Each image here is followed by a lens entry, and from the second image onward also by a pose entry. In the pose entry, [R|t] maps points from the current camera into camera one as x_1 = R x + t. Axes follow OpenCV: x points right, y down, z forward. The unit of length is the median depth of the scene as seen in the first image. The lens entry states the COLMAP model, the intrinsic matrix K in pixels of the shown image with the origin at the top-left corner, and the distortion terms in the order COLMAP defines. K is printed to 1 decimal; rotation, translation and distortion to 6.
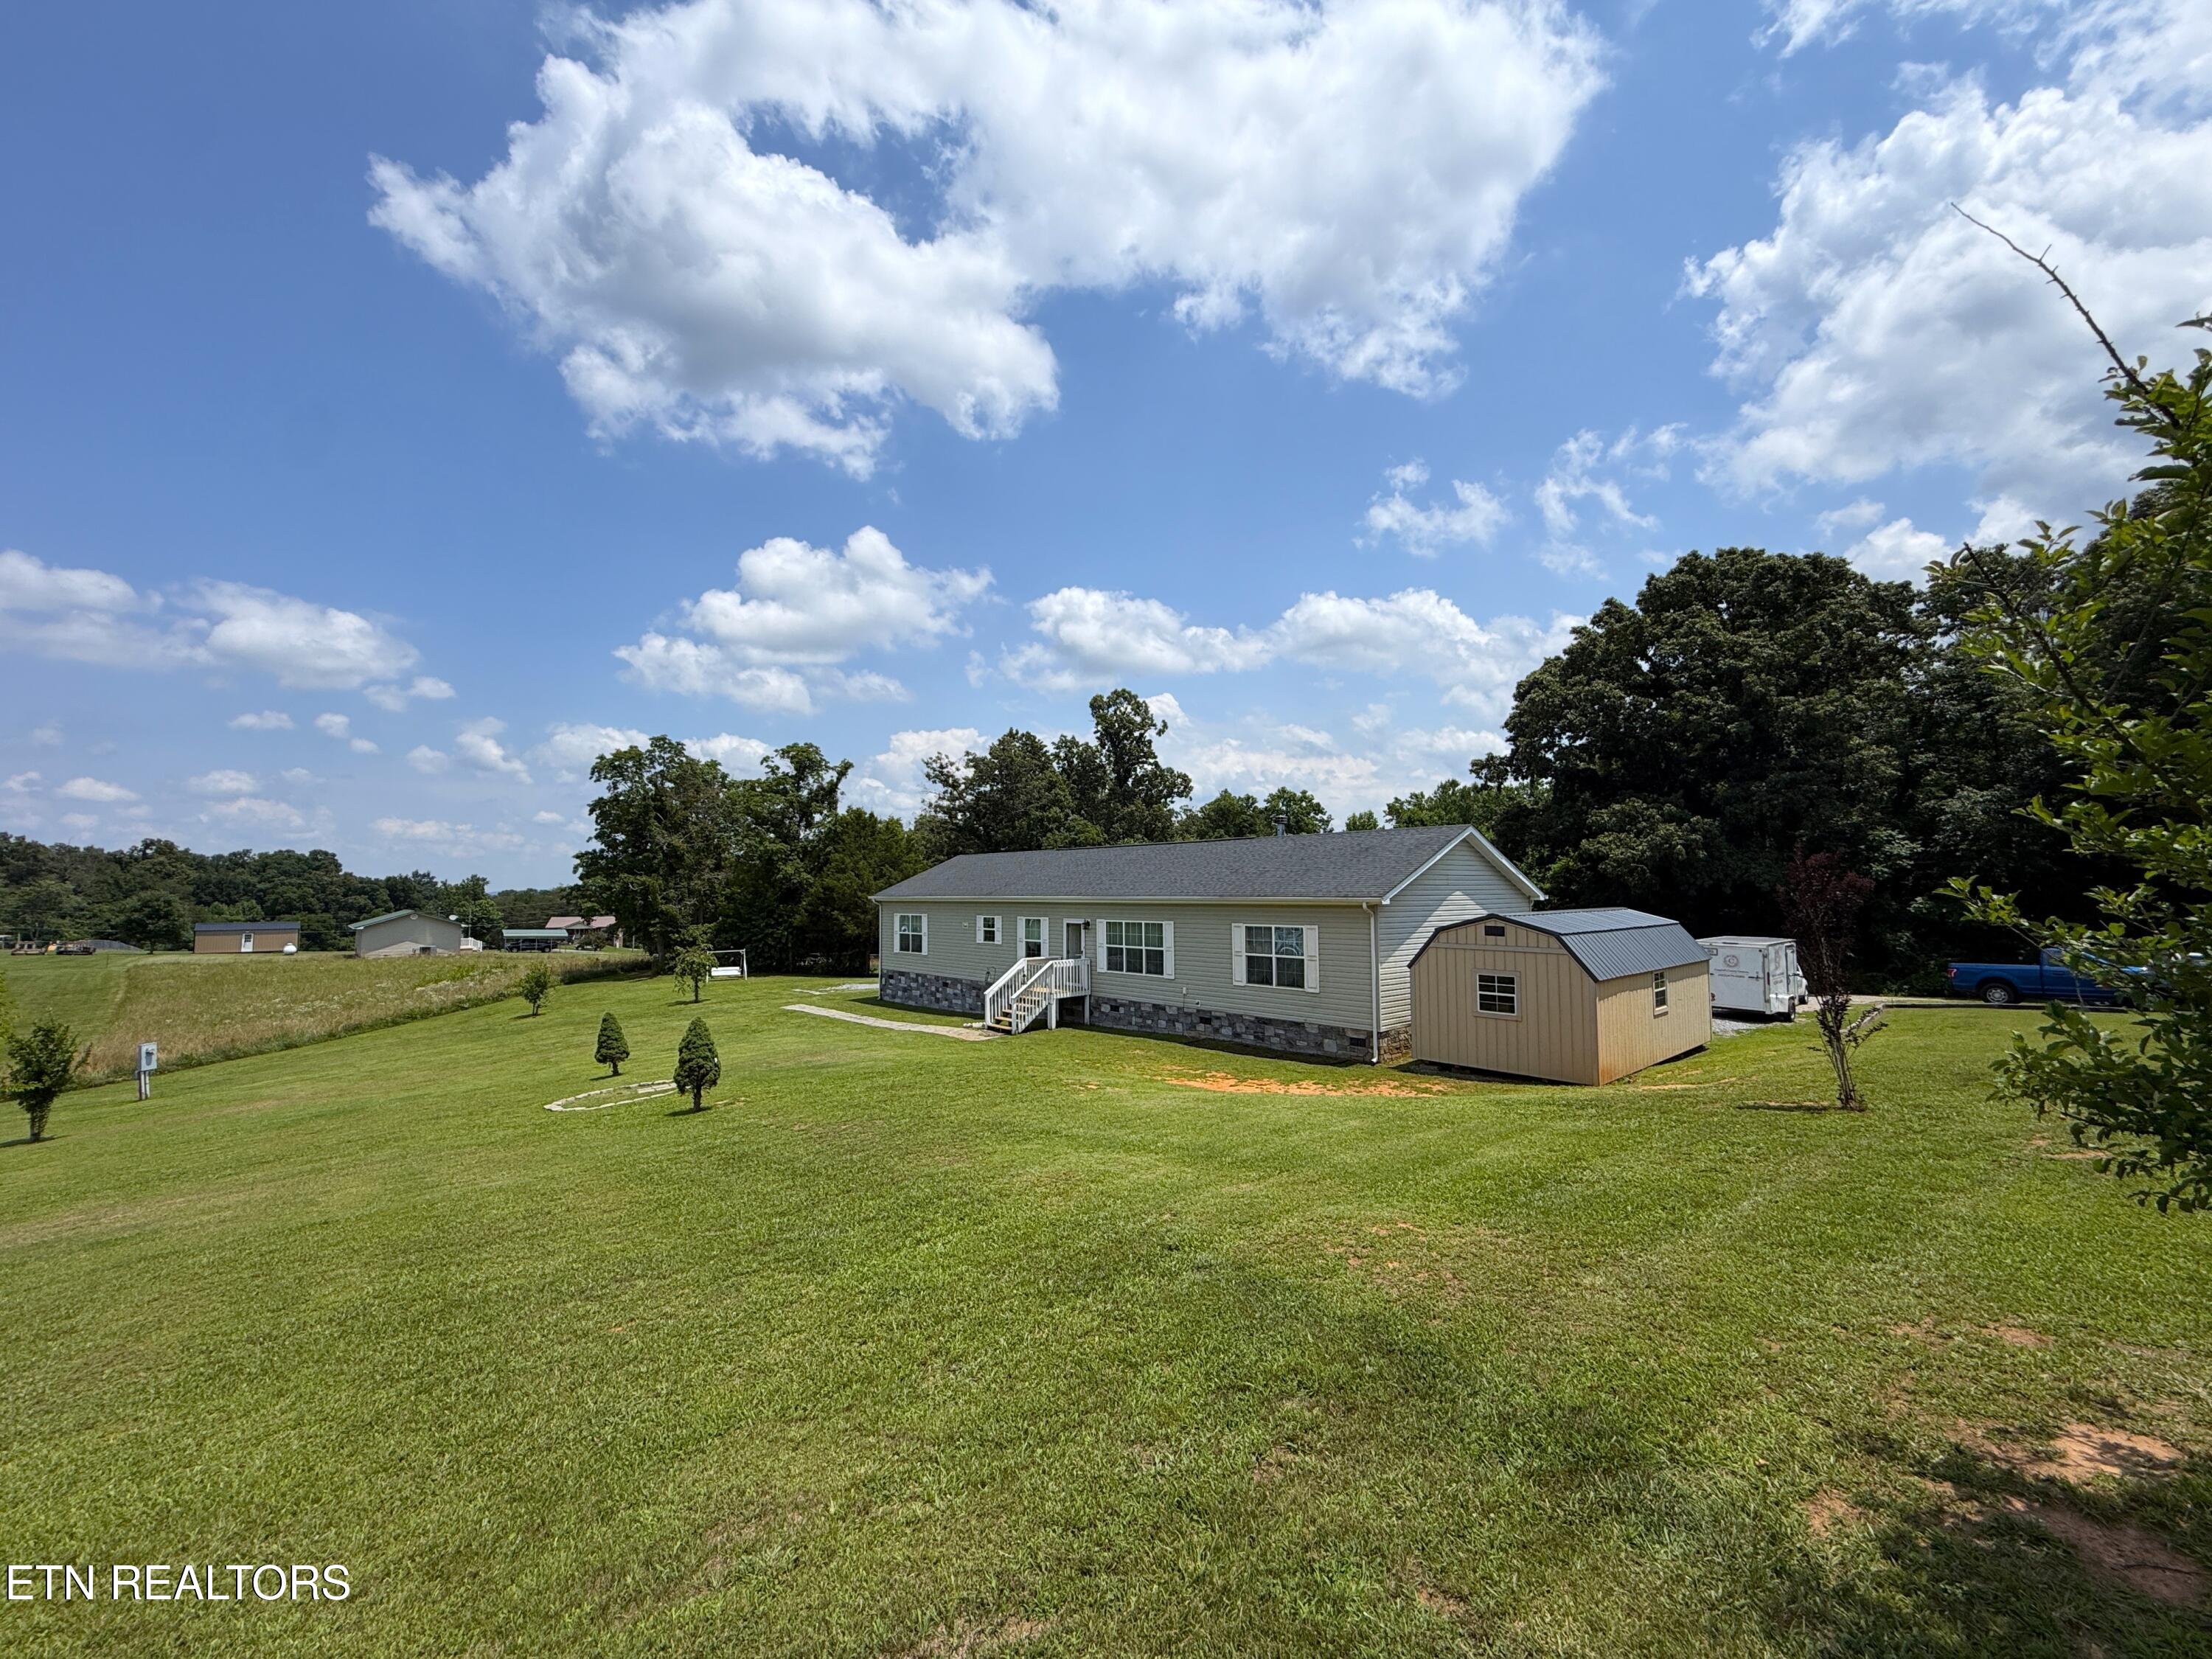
lens RADIAL K [[890.7, 0, 1106.6], [0, 890.7, 872.0], [0, 0, 1]] dist [-0.000532, 0.000004]
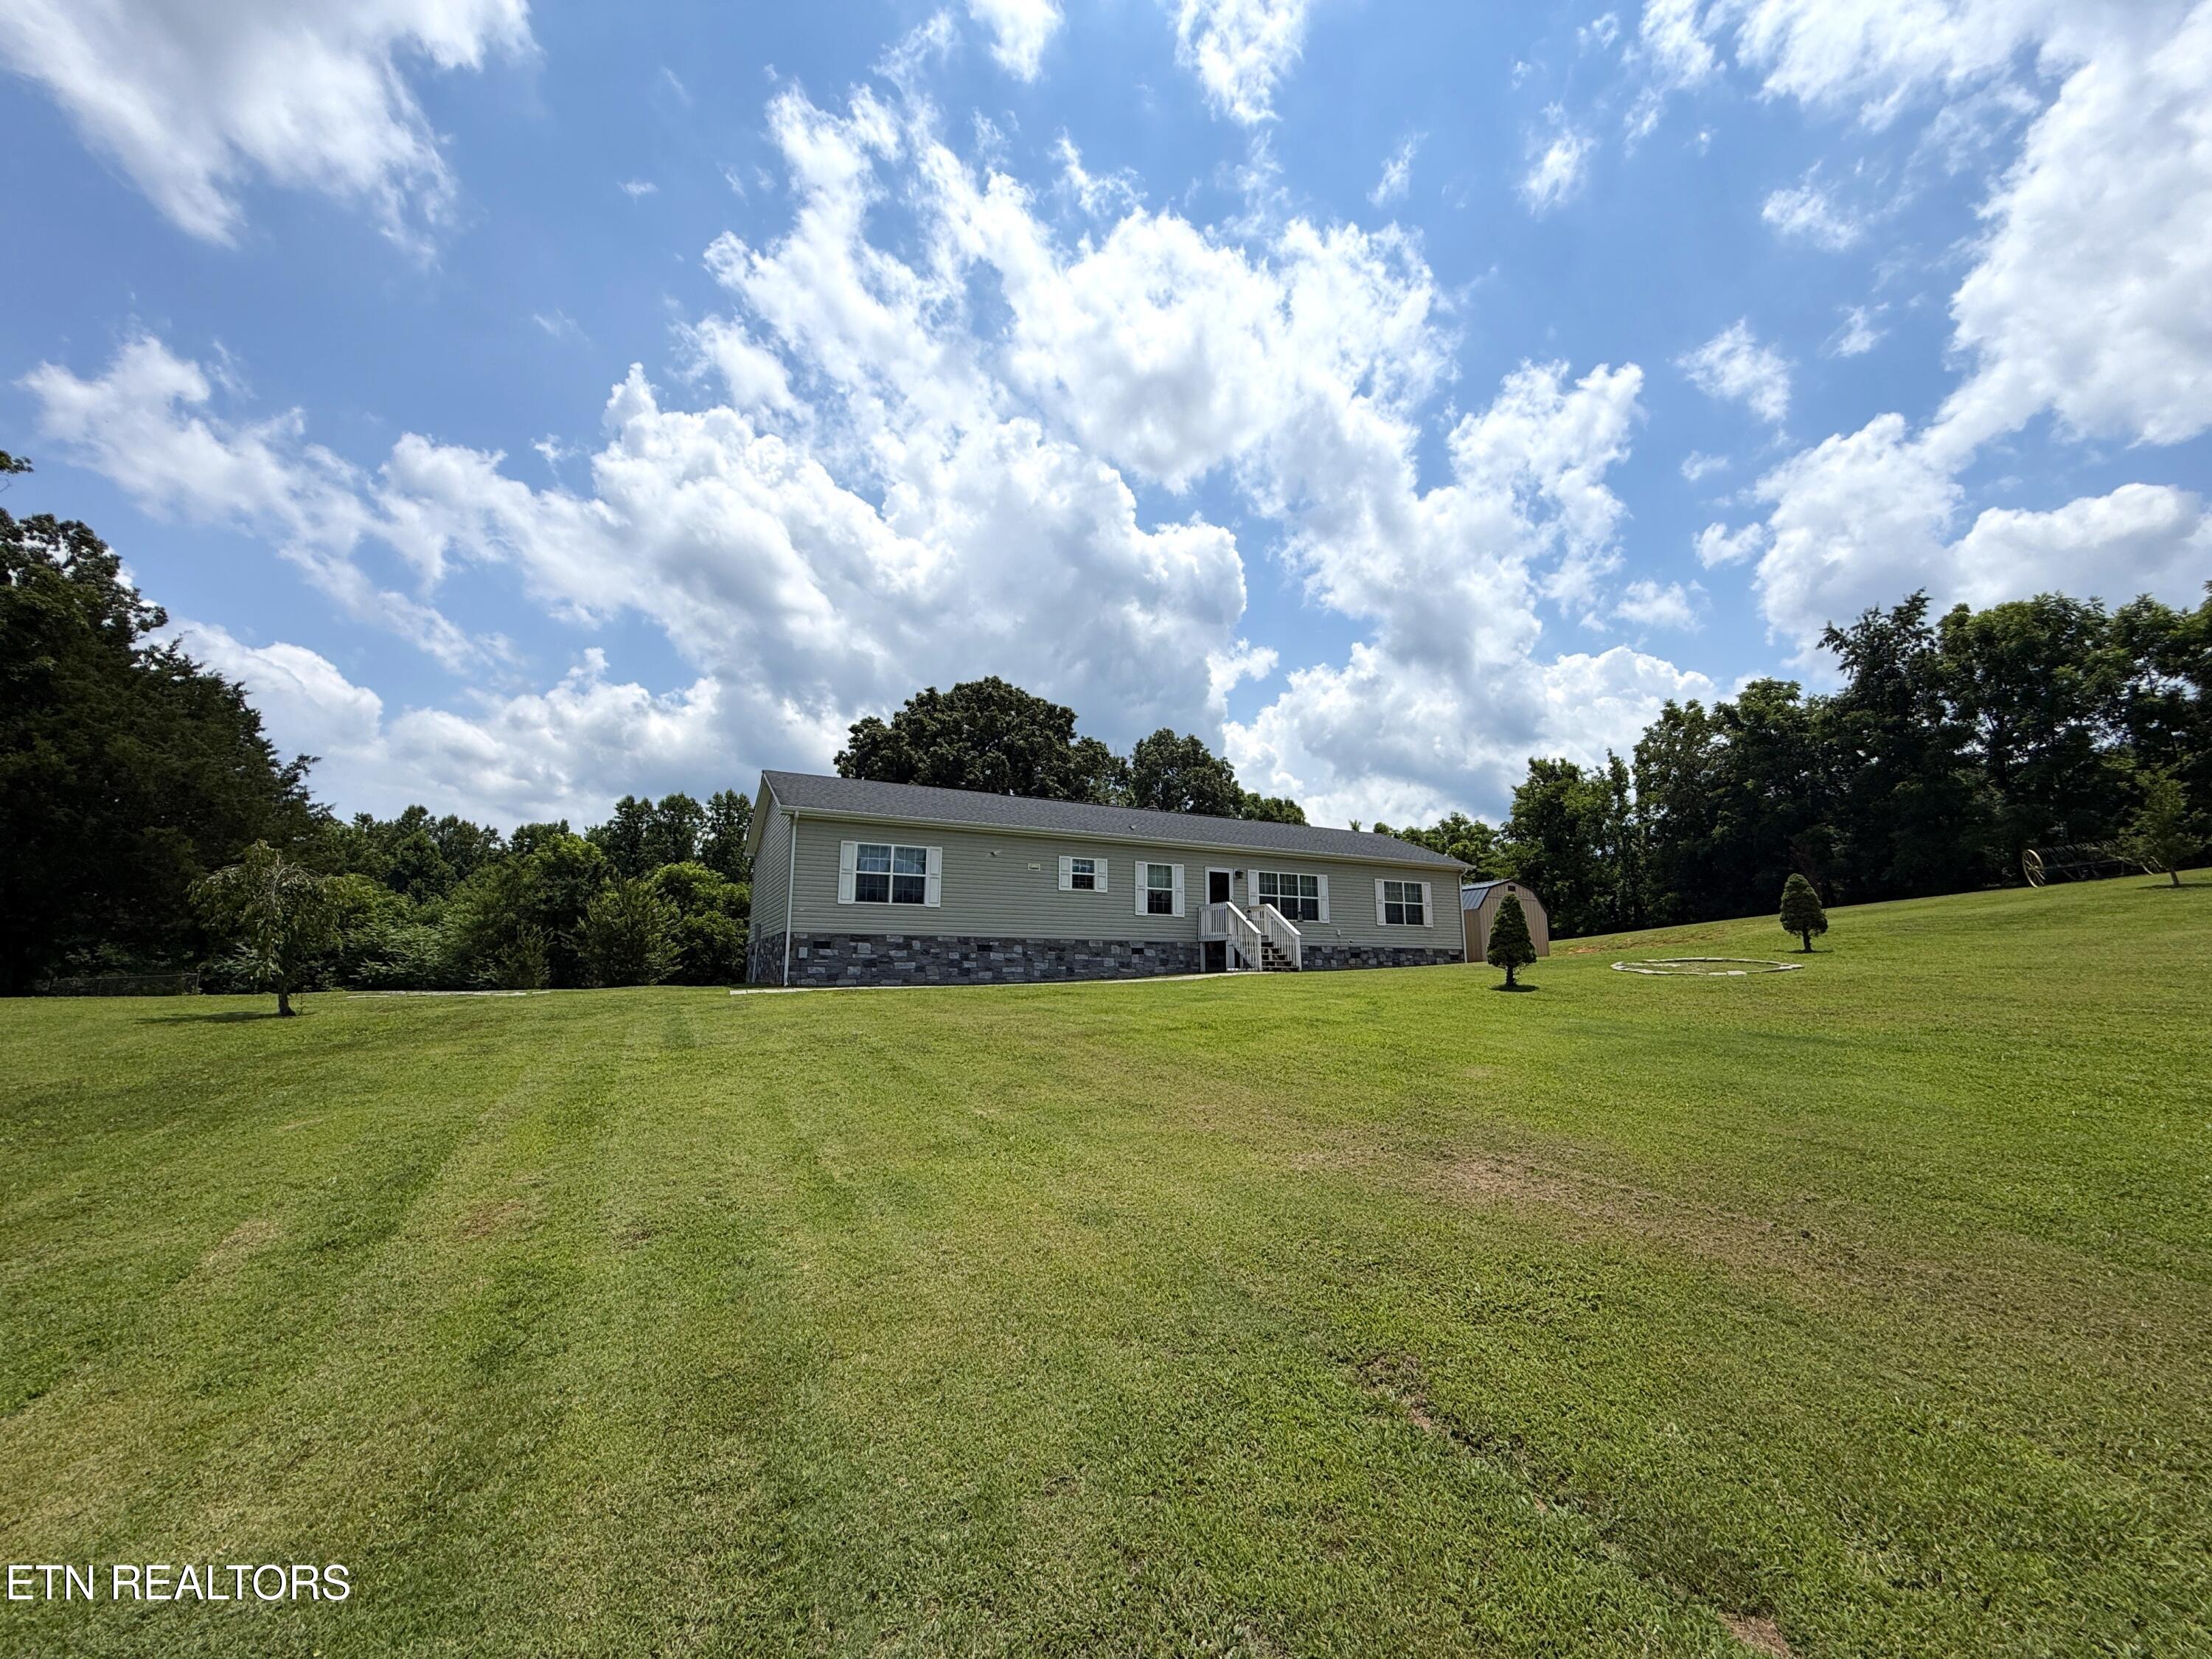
lens RADIAL K [[890.7, 0, 1106.6], [0, 890.7, 872.0], [0, 0, 1]] dist [-0.000532, 0.000004]
pose [[0.251742, 0.125899, 0.959571, -1.107292], [-0.022345, 0.991994, -0.124290, 0.199644], [-0.967536, 0.009847, 0.252540, 0.952834]]
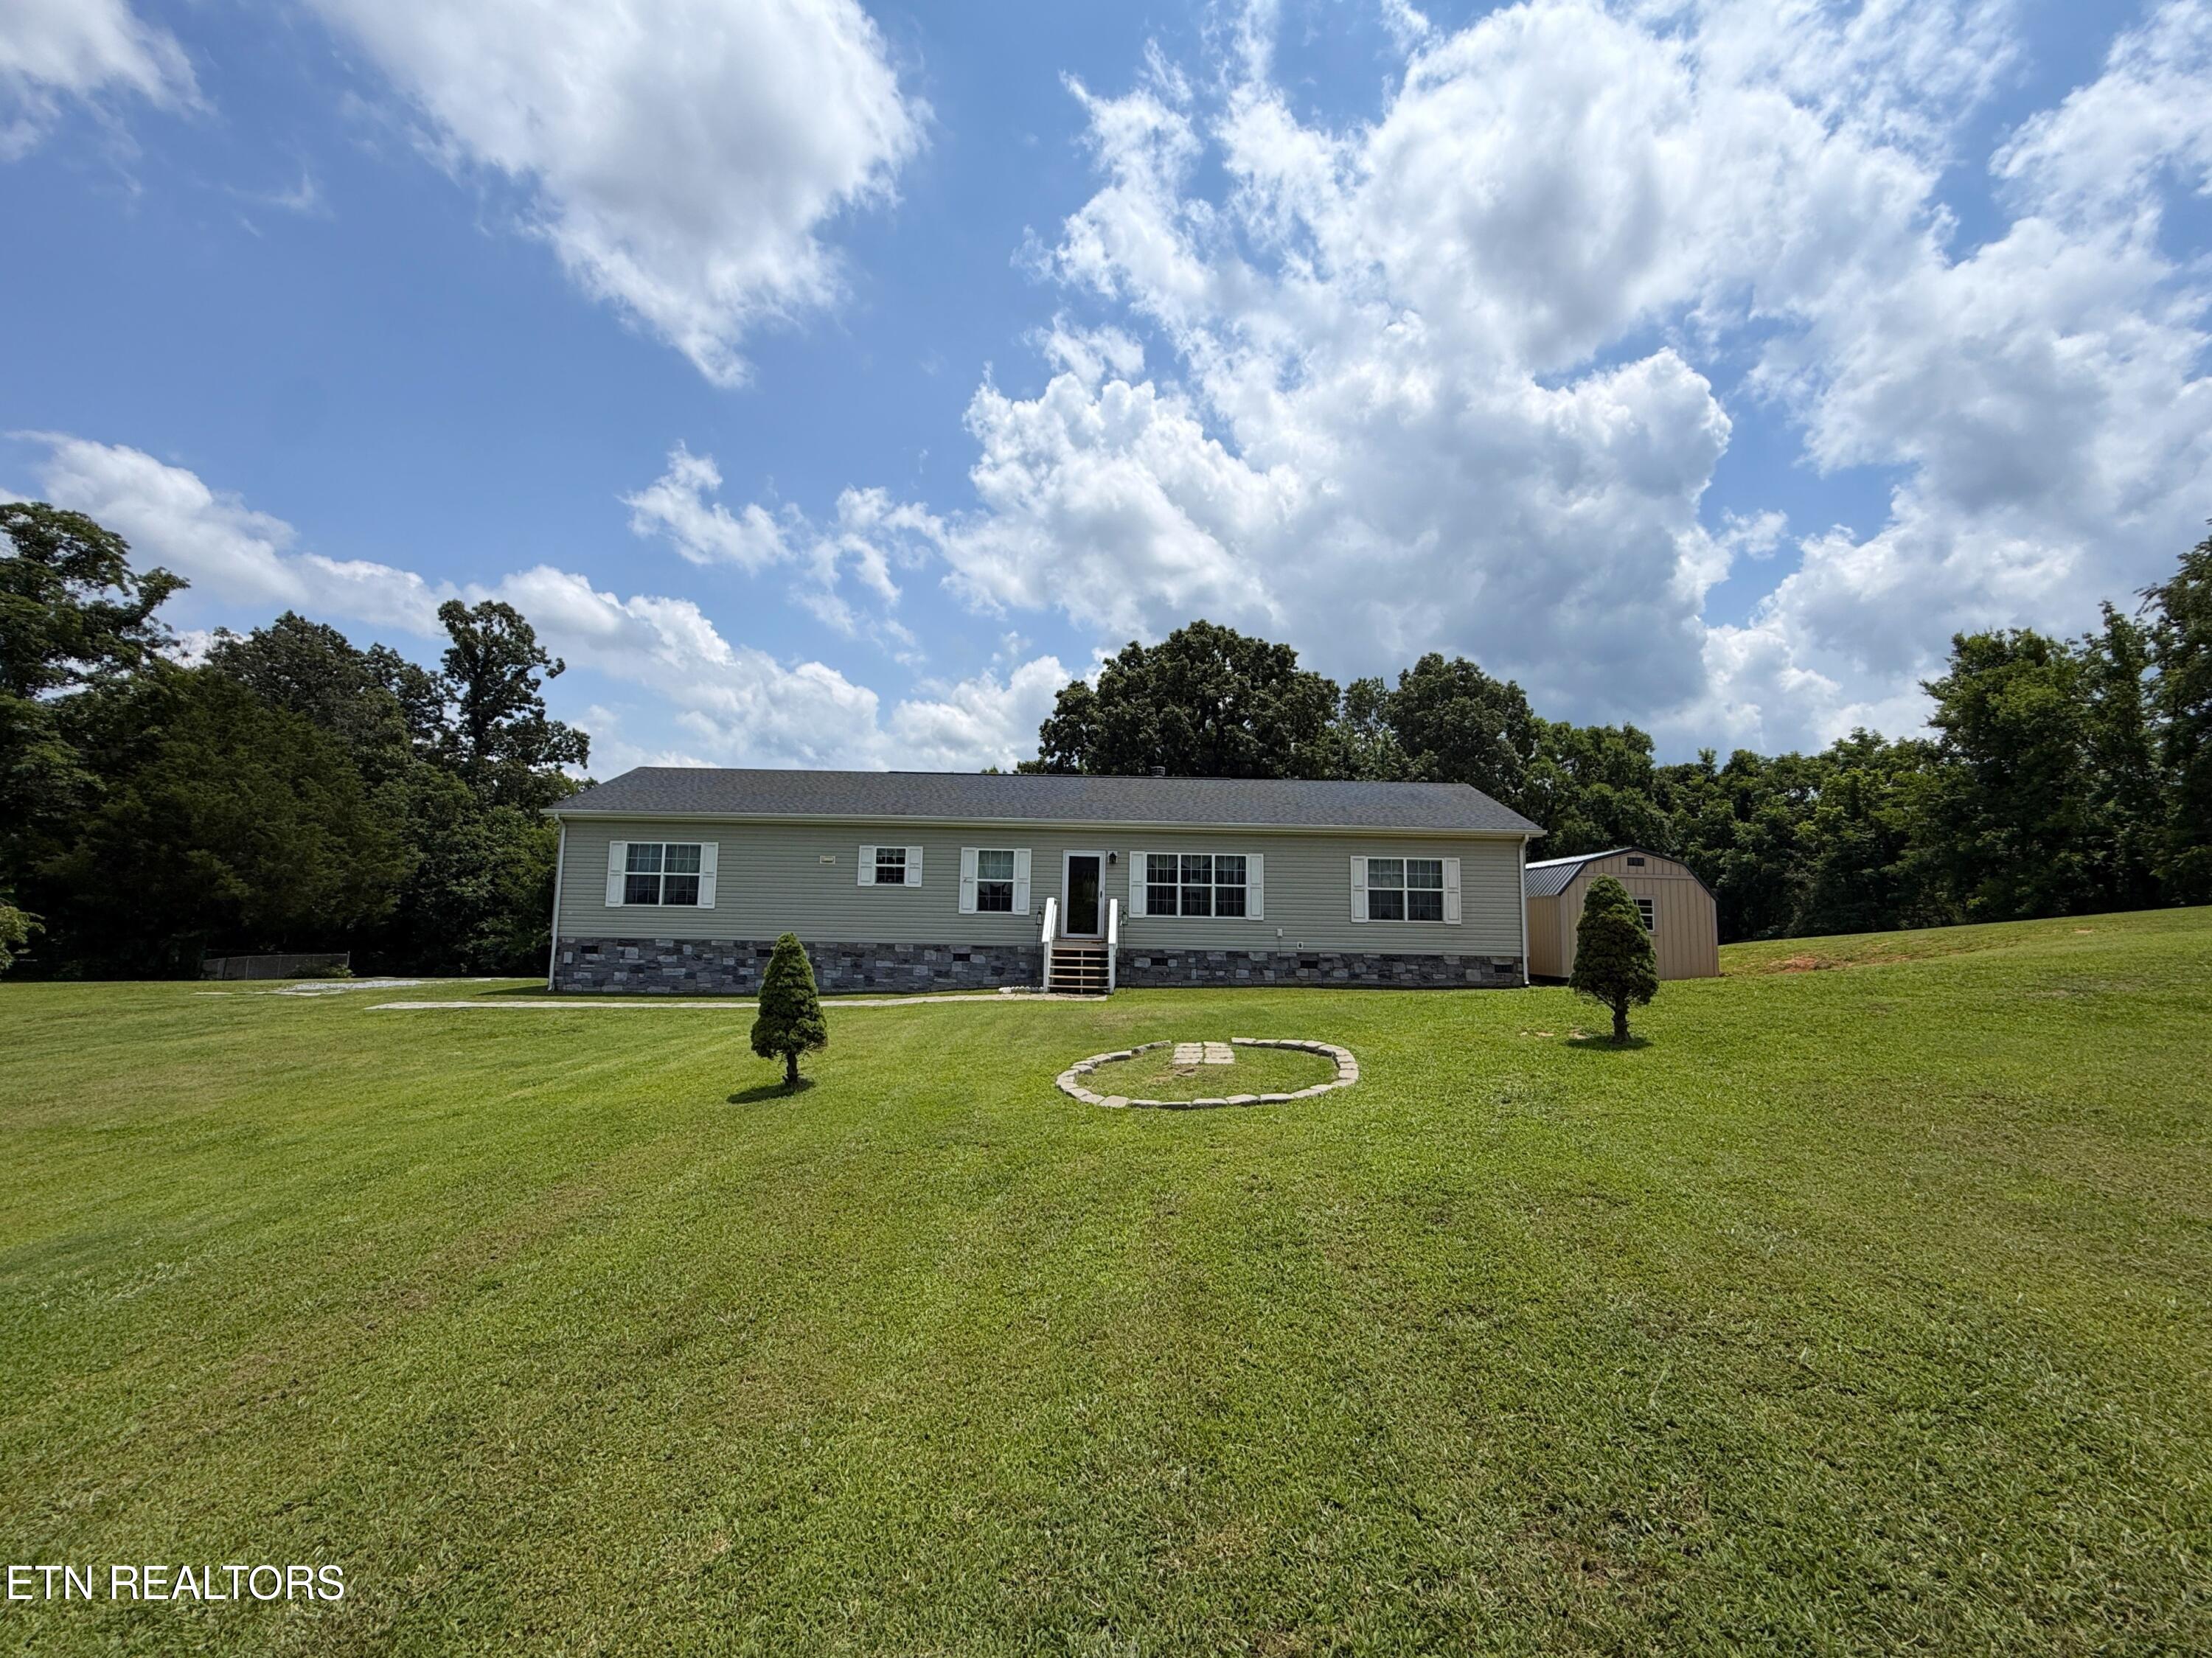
lens RADIAL K [[918.6, 0, 1099.7], [0, 918.6, 867.5], [0, 0, 1]] dist [0.000675, 0.000099]
pose [[0.667166, 0.074378, 0.741186, -0.671767], [-0.040497, 0.997153, -0.063612, 0.127842], [-0.743807, 0.012425, 0.668279, 0.503118]]
